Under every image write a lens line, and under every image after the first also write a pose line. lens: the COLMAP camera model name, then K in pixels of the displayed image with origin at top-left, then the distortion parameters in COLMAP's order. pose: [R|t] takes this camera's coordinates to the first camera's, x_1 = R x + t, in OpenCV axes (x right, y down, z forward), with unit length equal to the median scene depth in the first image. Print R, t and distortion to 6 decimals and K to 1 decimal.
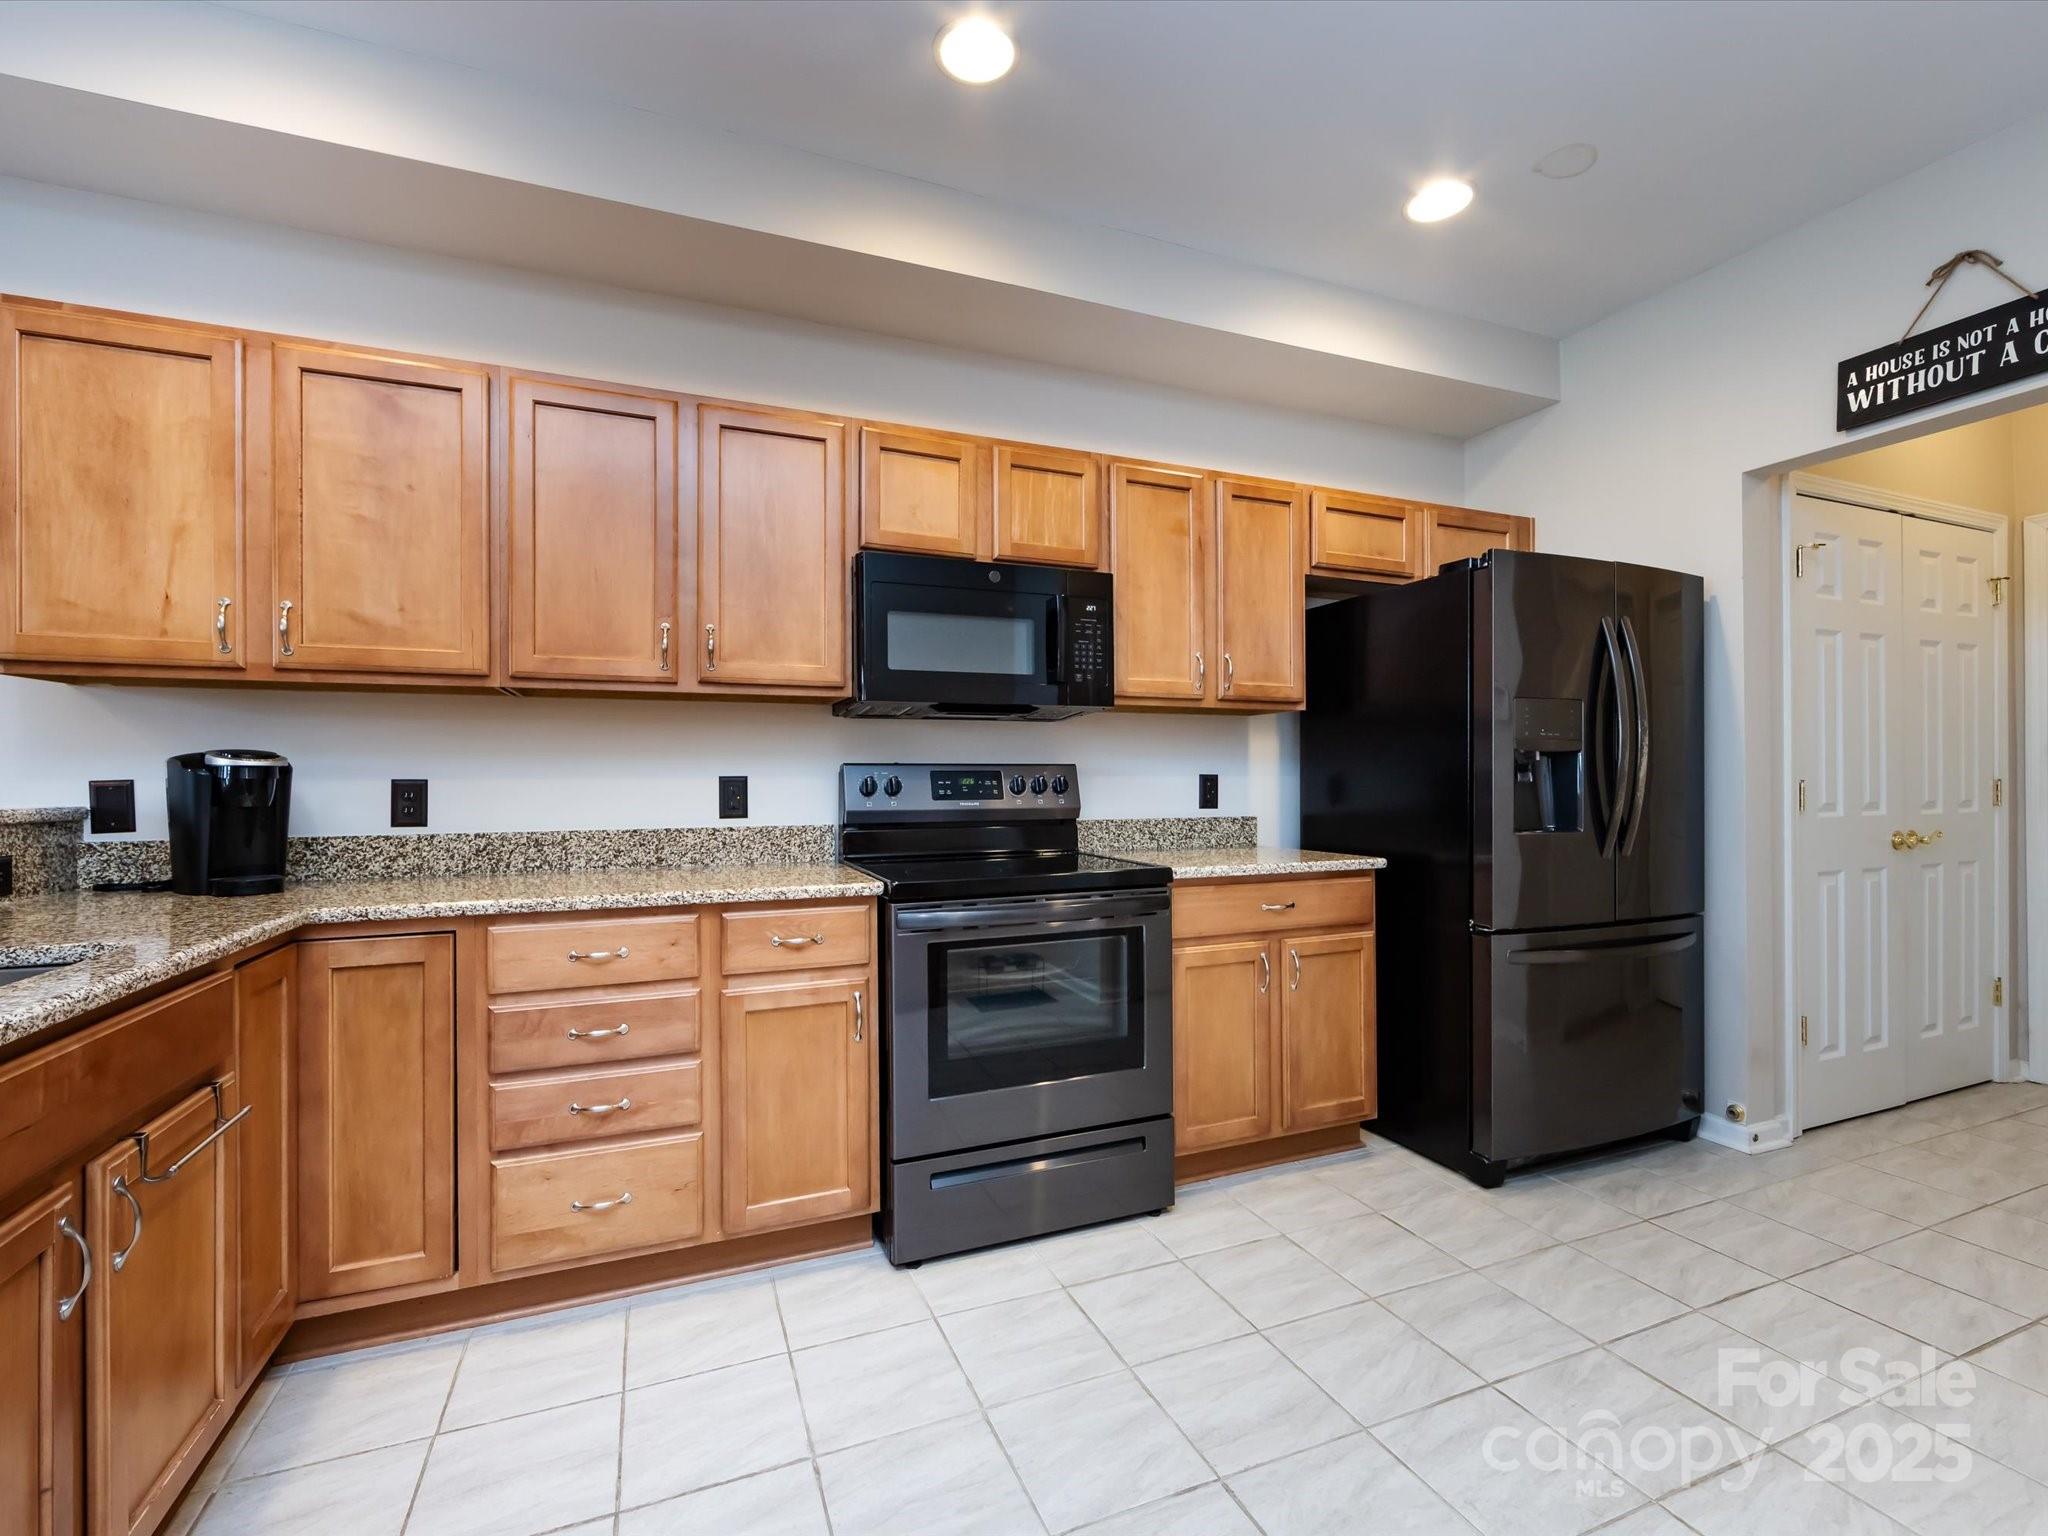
lens RADIAL K [[893.5, 0, 1022.6], [0, 893.5, 774.3], [0, 0, 1]] dist [-0.003899, -0.000847]
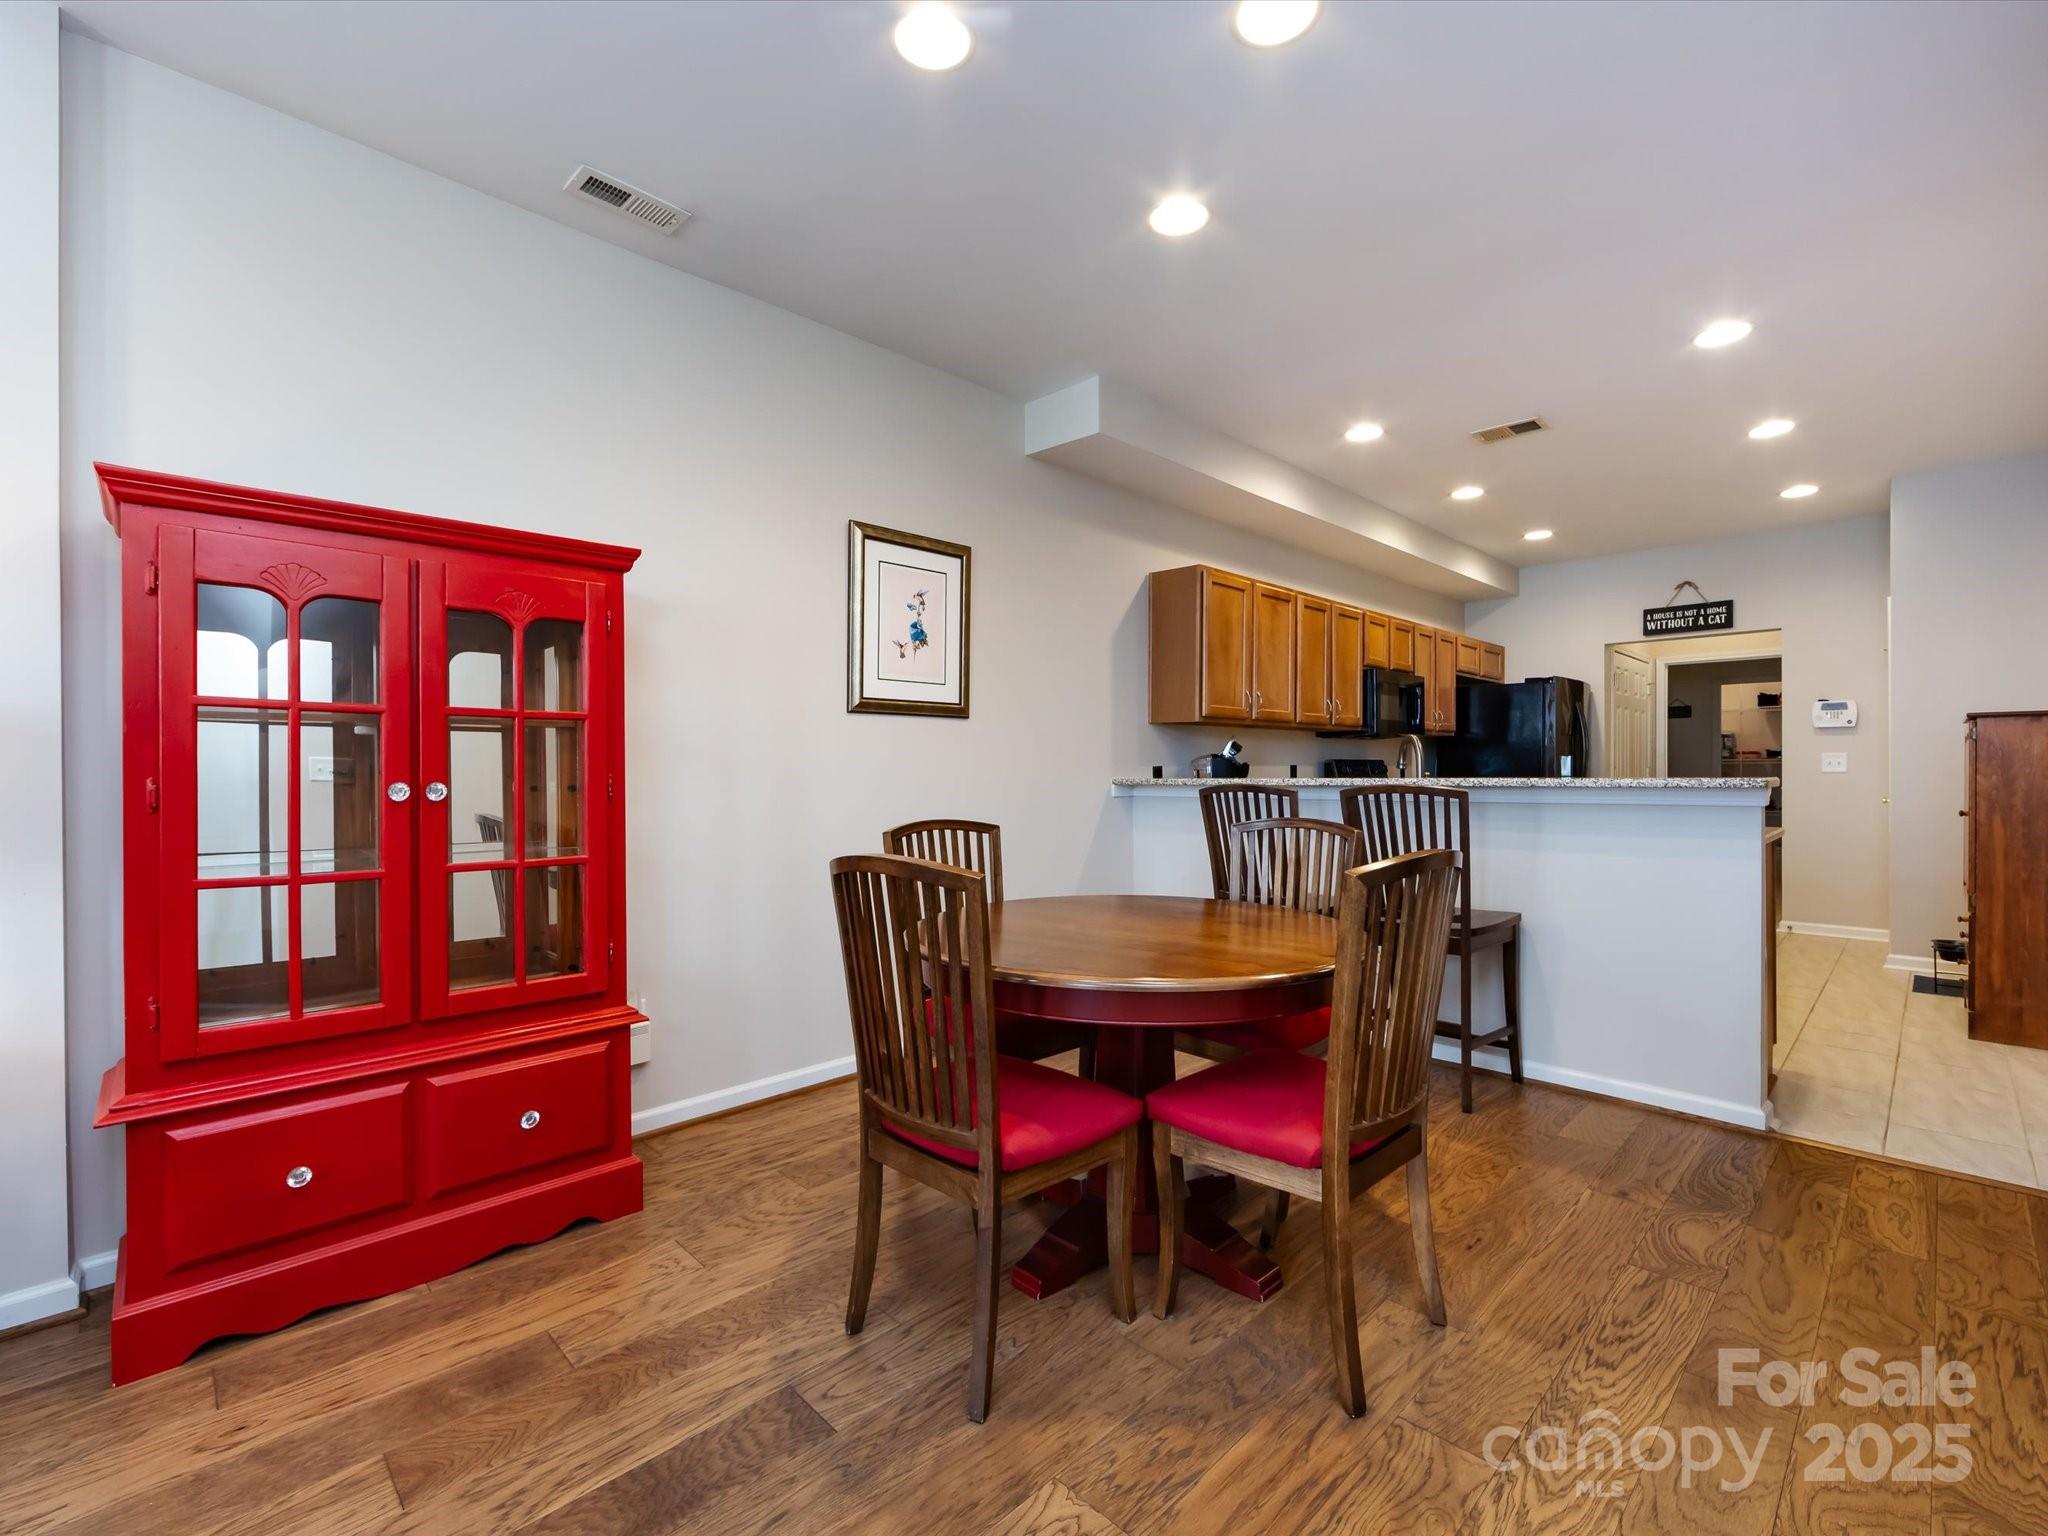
lens RADIAL K [[893.5, 0, 1014.1], [0, 893.5, 773.8], [0, 0, 1]] dist [-0.003899, -0.000847]
pose [[0.926572, -0.001987, 0.376113, -1.957095], [-0.000557, 0.999978, 0.006656, 0.010232], [-0.376118, -0.006377, 0.926550, -0.816418]]
